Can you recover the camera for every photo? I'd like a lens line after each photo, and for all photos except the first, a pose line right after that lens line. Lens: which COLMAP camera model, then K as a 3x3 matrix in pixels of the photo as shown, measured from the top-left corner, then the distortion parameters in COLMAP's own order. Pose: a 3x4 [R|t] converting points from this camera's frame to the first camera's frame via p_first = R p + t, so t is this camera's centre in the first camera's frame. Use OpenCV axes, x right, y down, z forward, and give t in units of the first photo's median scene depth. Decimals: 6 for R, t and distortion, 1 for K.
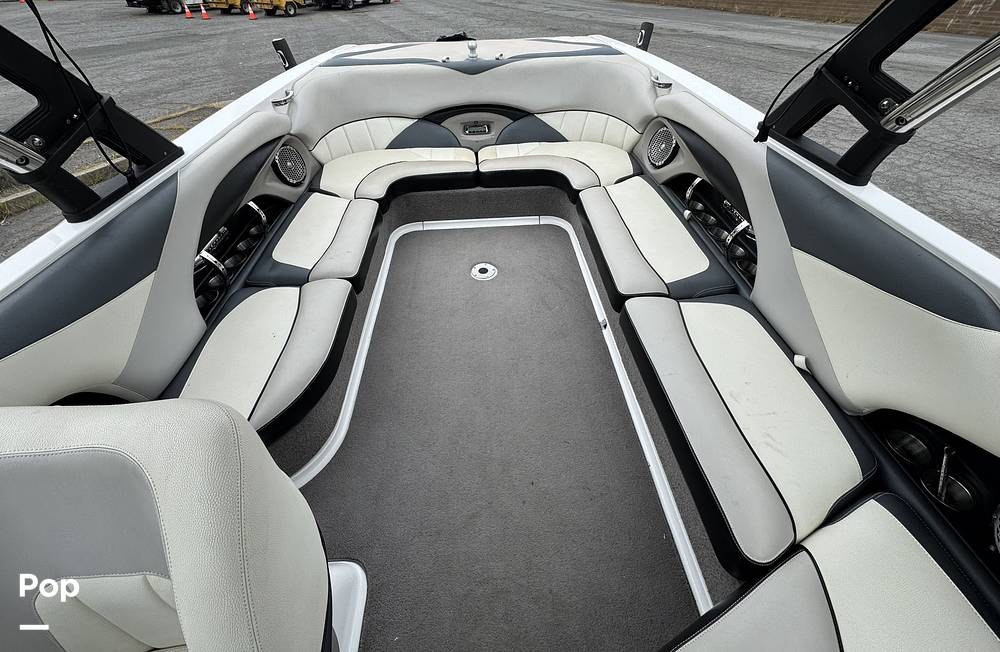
lens RADIAL K [[396.2, 0, 502.5], [0, 396.2, 274.7], [0, 0, 1]] dist [0.010724, -0.000007]
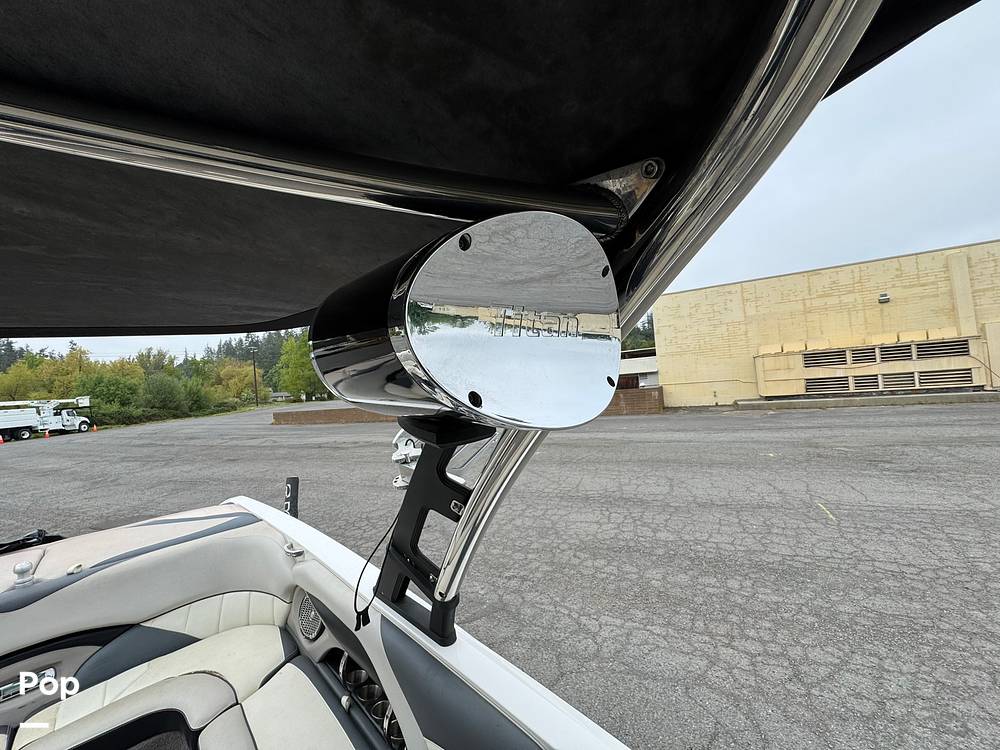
lens RADIAL K [[398.5, 0, 500.2], [0, 398.5, 371.6], [0, 0, 1]] dist [-0.004495, 0.000387]
pose [[0.768312, -0.037748, 0.638962, 0.152014], [0.445759, 0.747944, -0.491811, -0.086832], [-0.459343, 0.662687, 0.591481, -0.099435]]
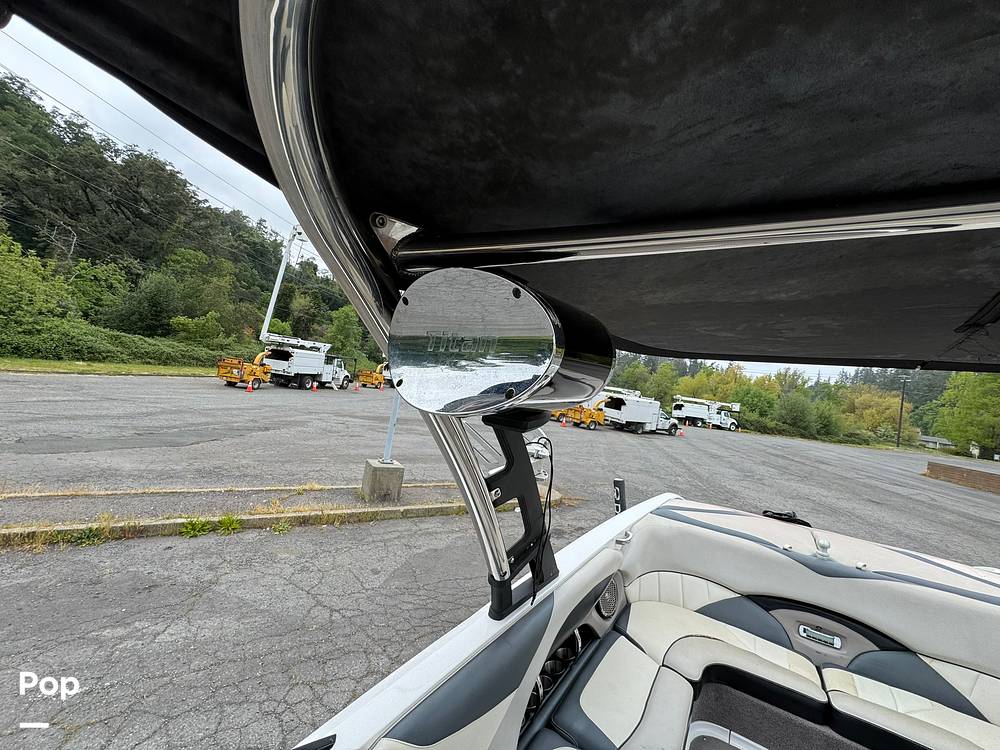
lens RADIAL K [[398.5, 0, 503.0], [0, 398.5, 366.6], [0, 0, 1]] dist [-0.004495, 0.000387]
pose [[0.795017, 0.091715, -0.599614, -0.156348], [-0.473939, 0.710875, -0.519653, -0.025703], [0.378590, 0.697313, 0.608624, -0.157544]]
